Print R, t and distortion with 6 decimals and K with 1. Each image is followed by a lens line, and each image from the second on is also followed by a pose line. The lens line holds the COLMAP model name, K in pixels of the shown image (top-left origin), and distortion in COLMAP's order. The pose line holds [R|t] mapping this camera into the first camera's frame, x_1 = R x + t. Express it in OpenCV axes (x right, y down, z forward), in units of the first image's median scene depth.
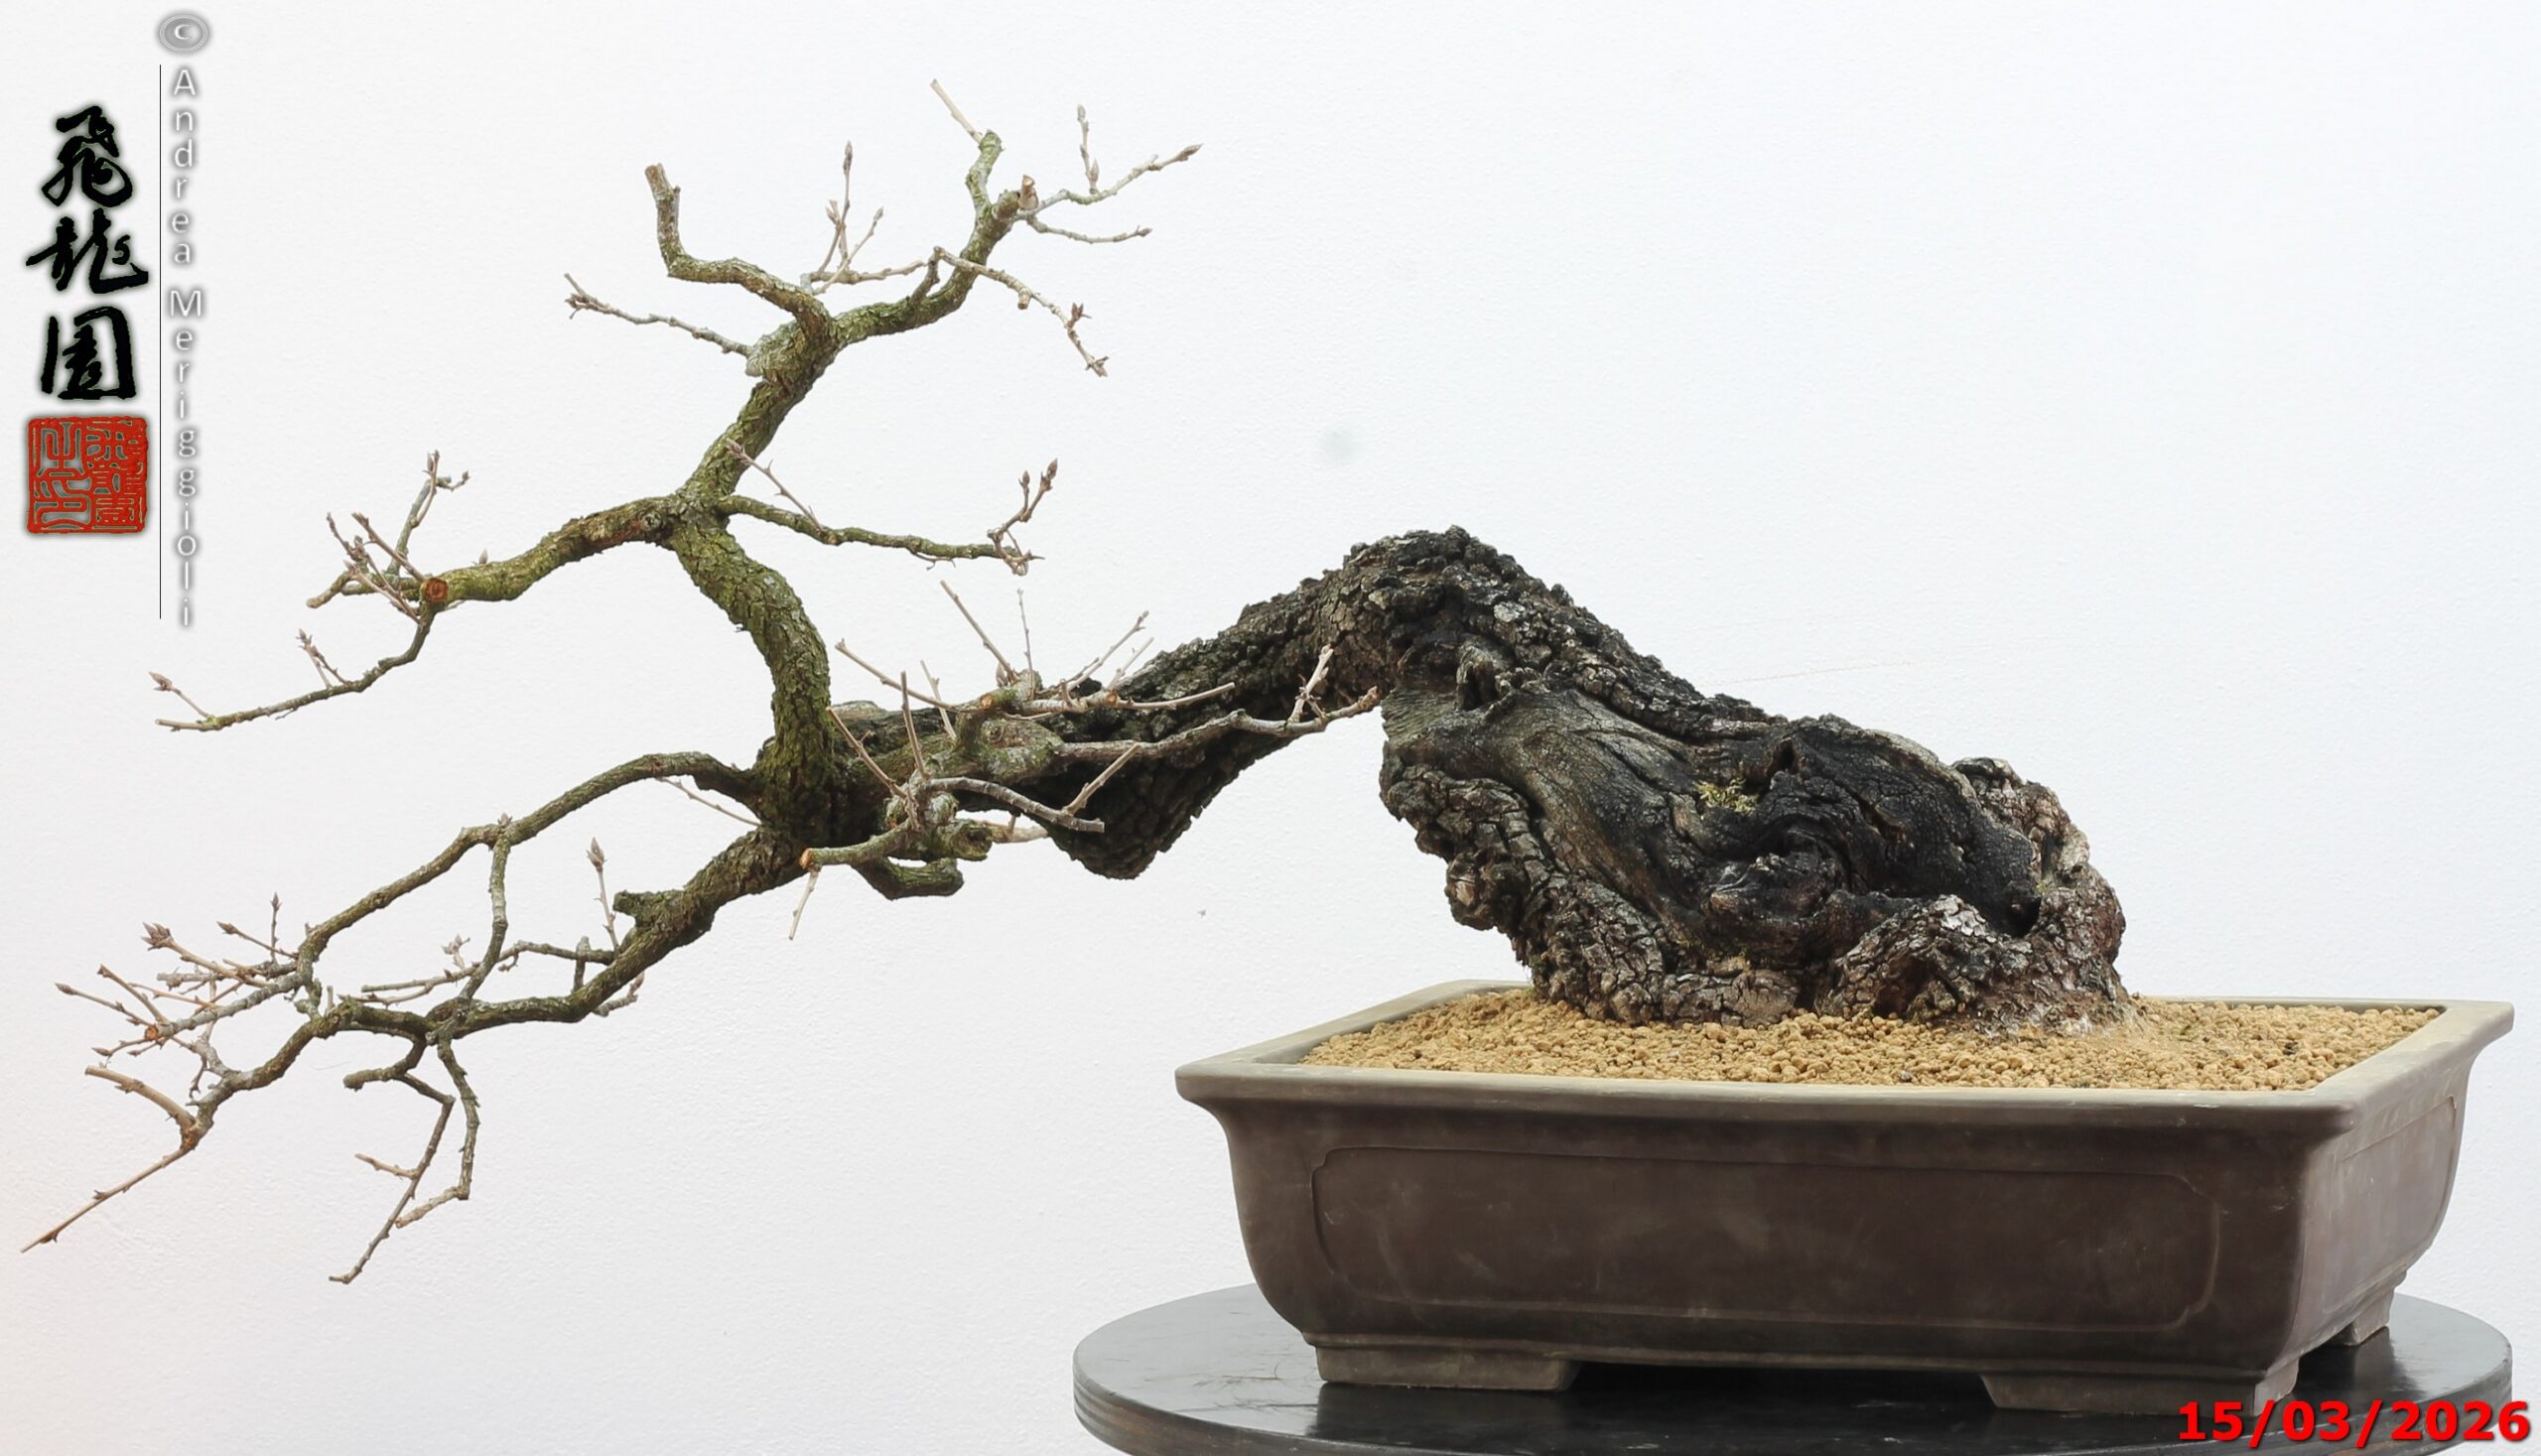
lens RADIAL K [[7282.6, 0, 1294.6], [0, 7282.6, 731.8], [0, 0, 1]] dist [-0.067260, 0.000000]
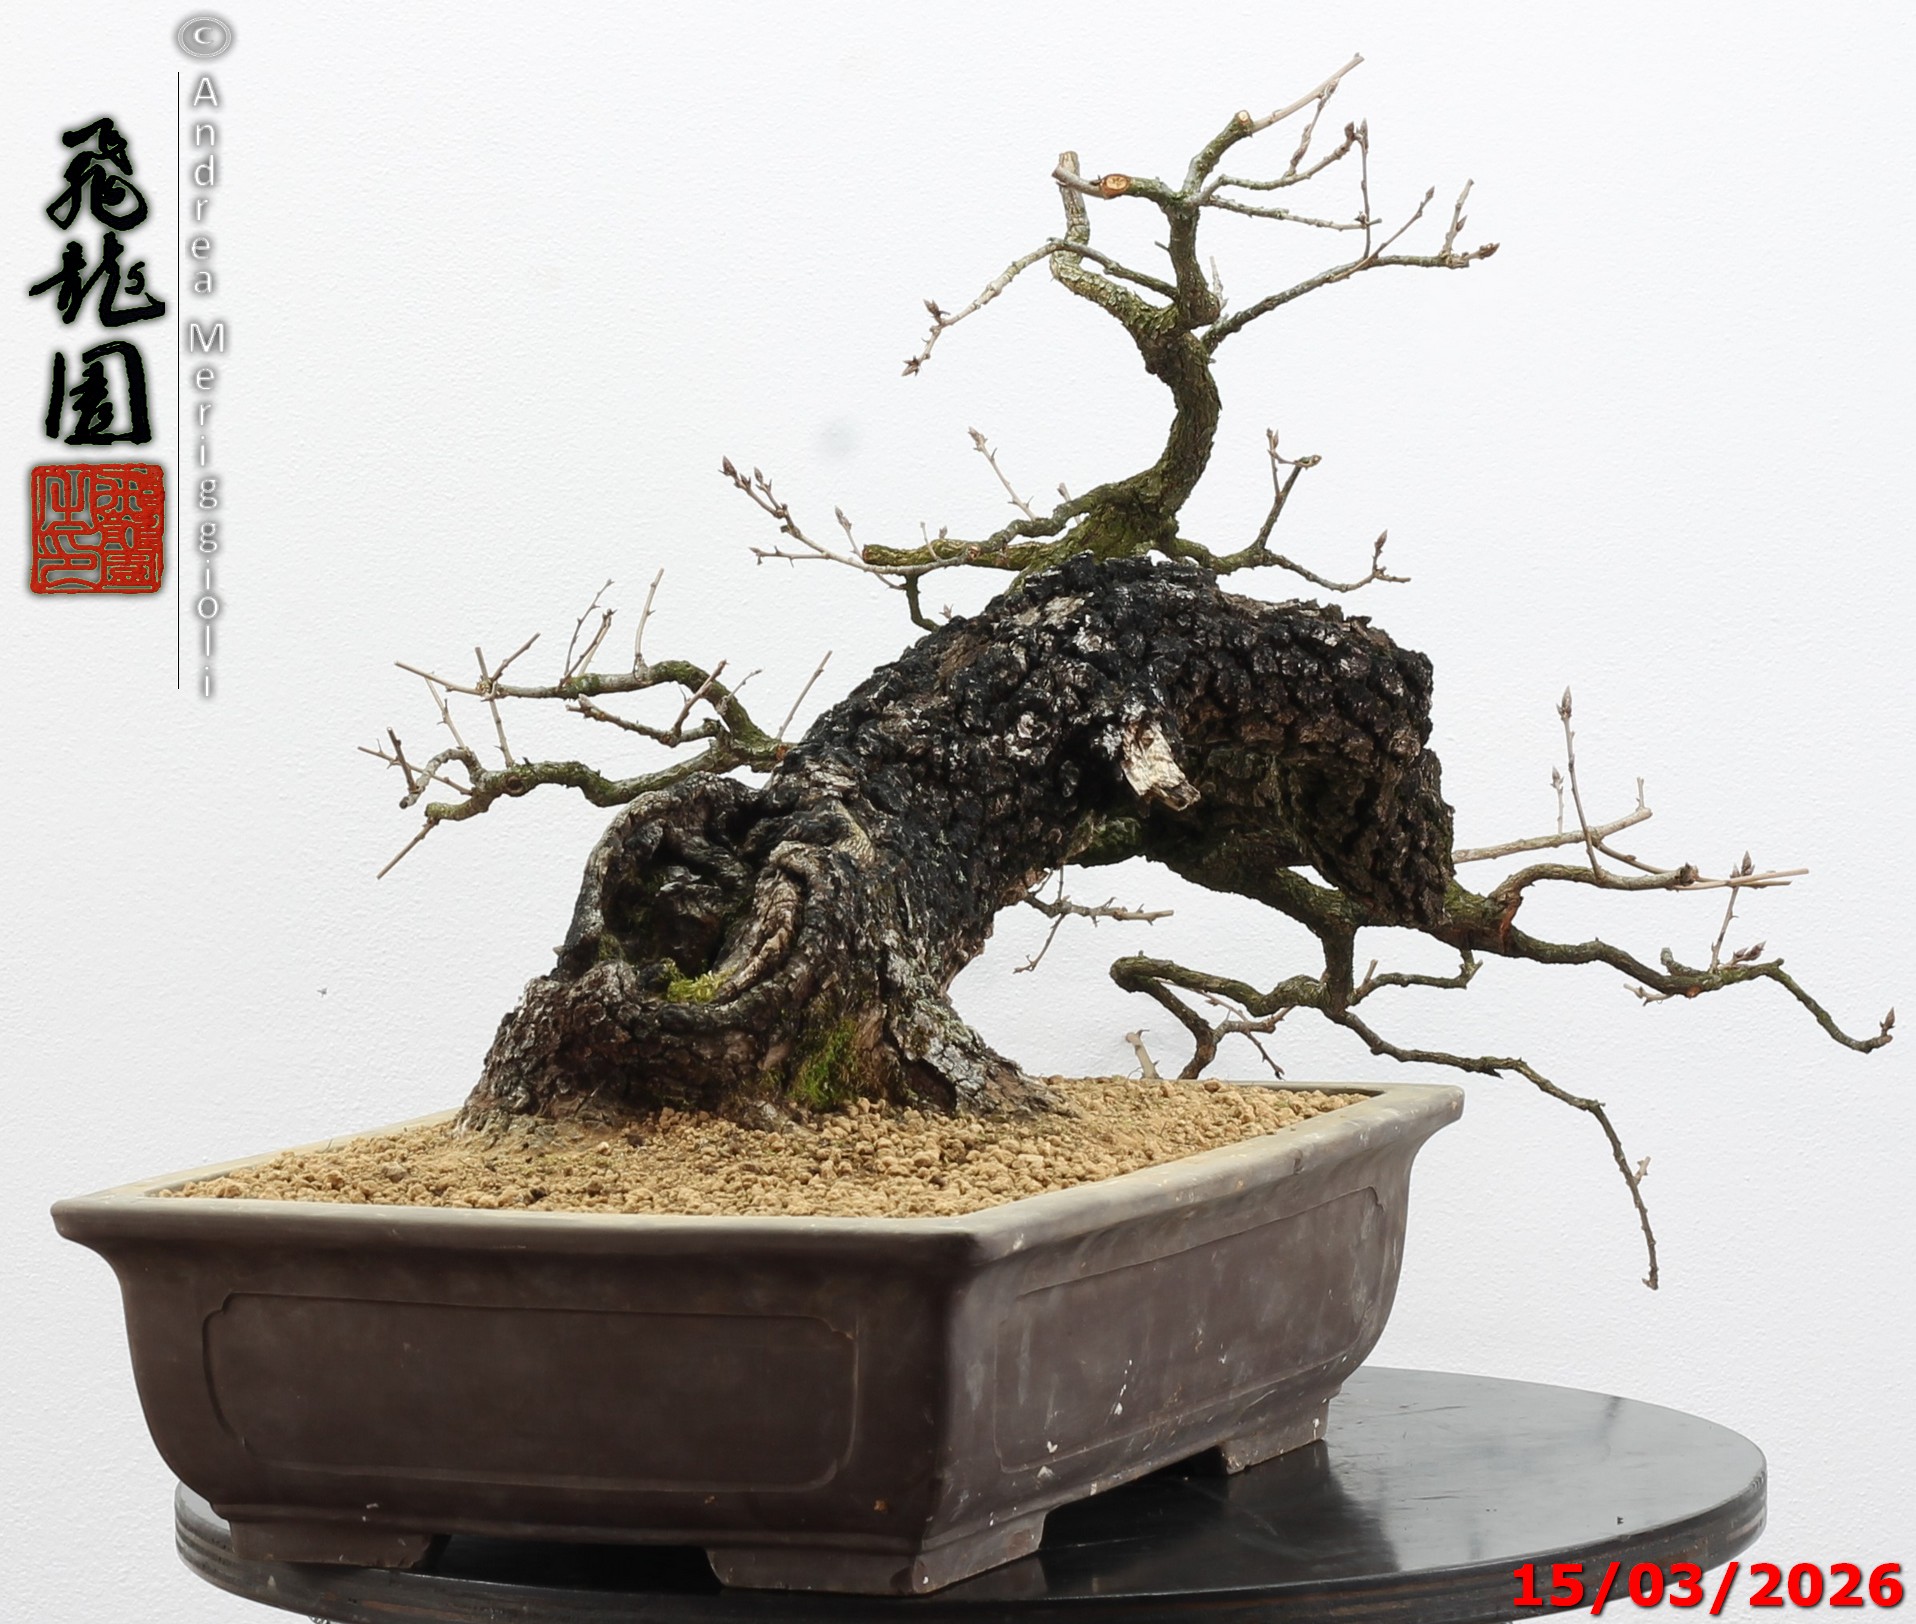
lens RADIAL K [[8111.0, 0, 955.7], [0, 8111.0, 815.9], [0, 0, 1]] dist [-0.110538, 0.000000]
pose [[-0.065683, 0.084605, -0.994247, 1.073775], [-0.046431, 0.995061, 0.087742, -0.087051], [0.996760, 0.051927, -0.061431, 1.092847]]
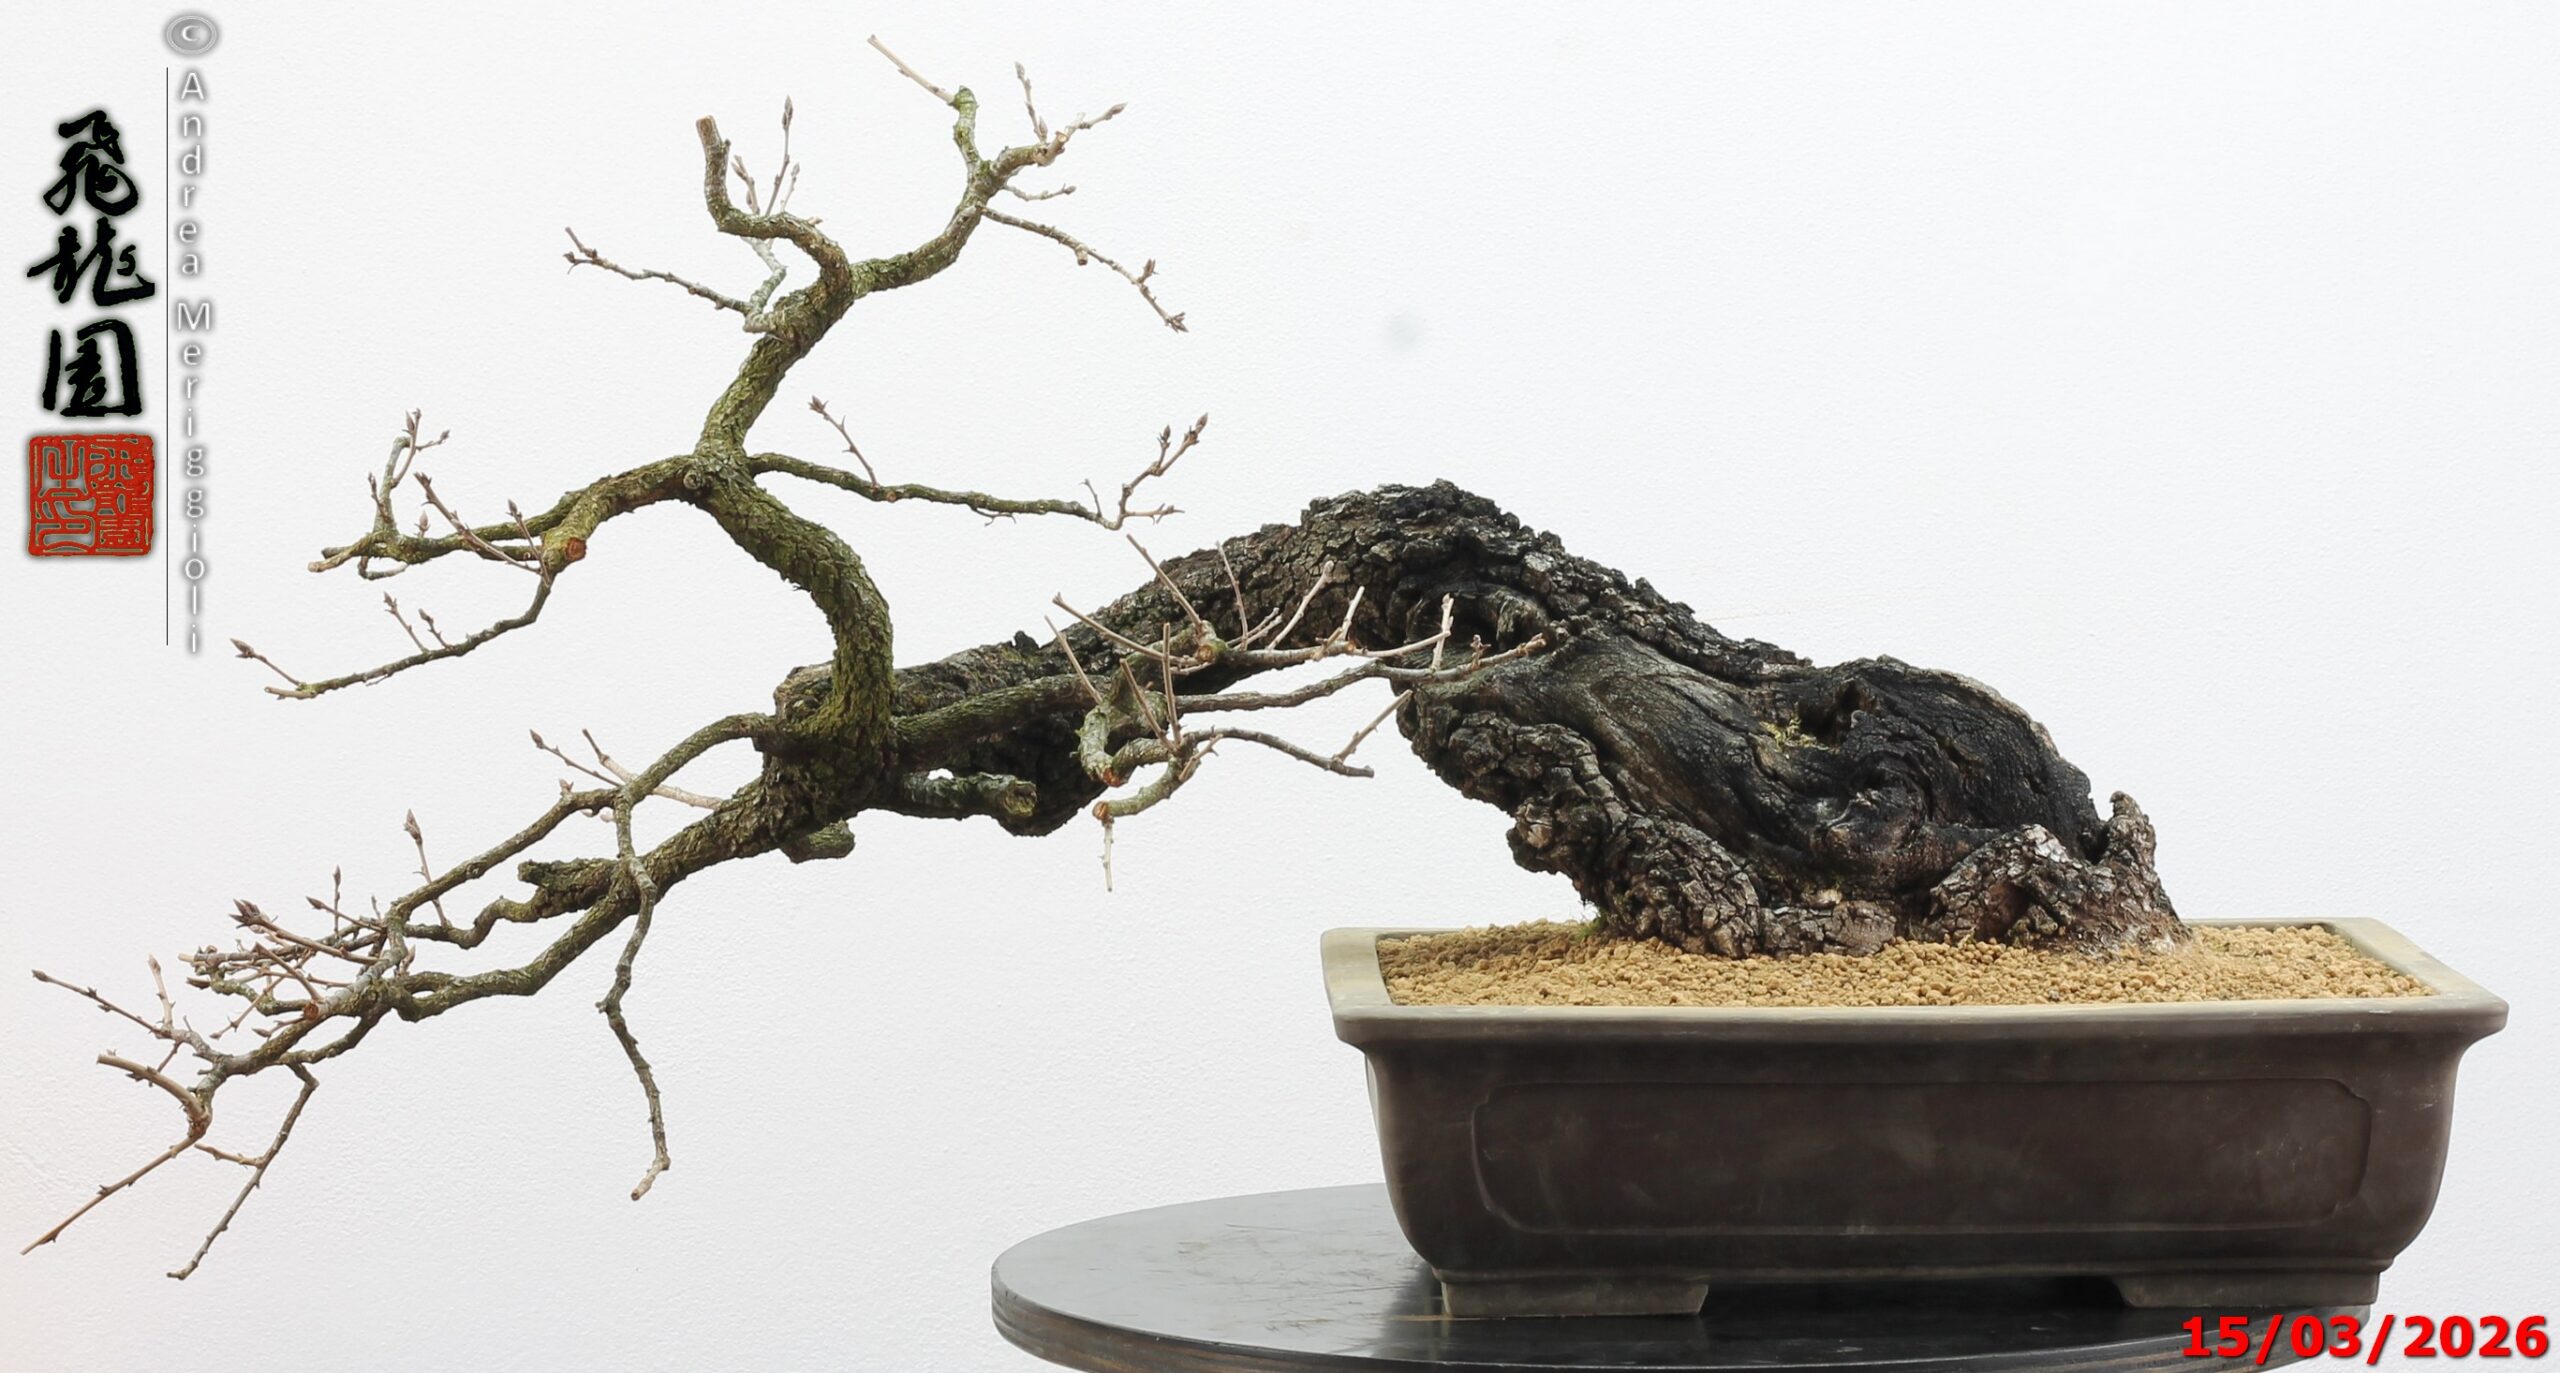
lens RADIAL K [[7462.8, 0, 1383.0], [0, 7462.8, 633.7], [0, 0, 1]] dist [-0.091922, 0.000000]
pose [[0.931453, -0.013436, 0.363613, -0.382417], [0.018306, 0.999783, -0.009951, 0.003779], [-0.363401, 0.015925, 0.931497, 0.028938]]
